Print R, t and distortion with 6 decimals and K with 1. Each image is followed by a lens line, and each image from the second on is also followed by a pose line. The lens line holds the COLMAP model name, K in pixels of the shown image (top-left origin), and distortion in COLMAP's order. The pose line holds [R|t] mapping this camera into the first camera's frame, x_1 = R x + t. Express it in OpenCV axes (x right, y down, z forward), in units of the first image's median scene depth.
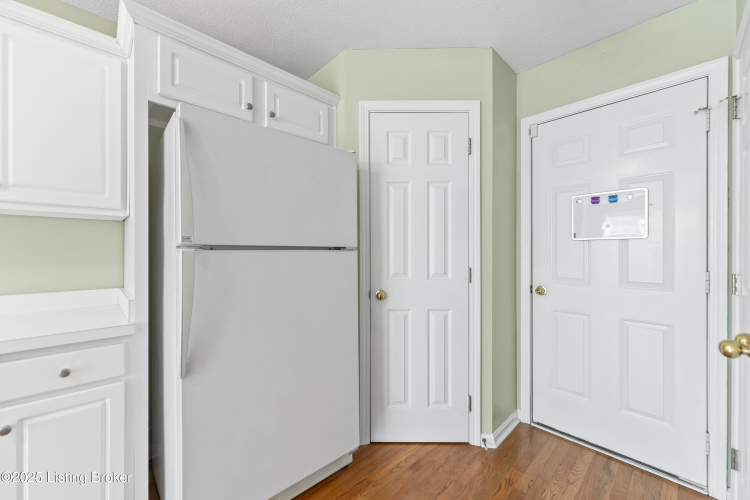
lens RADIAL K [[299.8, 0, 374.5], [0, 299.8, 253.5], [0, 0, 1]] dist [0.001666, -0.000088]
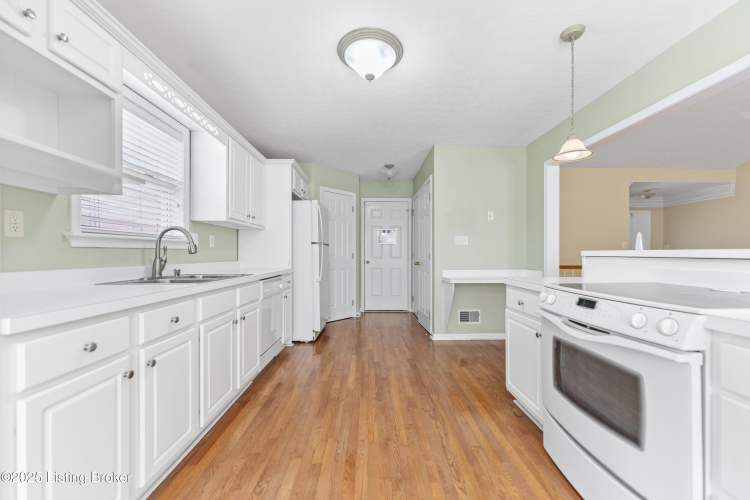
lens RADIAL K [[299.8, 0, 374.6], [0, 299.8, 252.0], [0, 0, 1]] dist [0.001666, -0.000088]
pose [[0.642449, -0.018468, 0.766106, -1.762489], [0.004526, 0.999784, 0.020306, -0.028412], [-0.766315, -0.009578, 0.642394, -0.951313]]
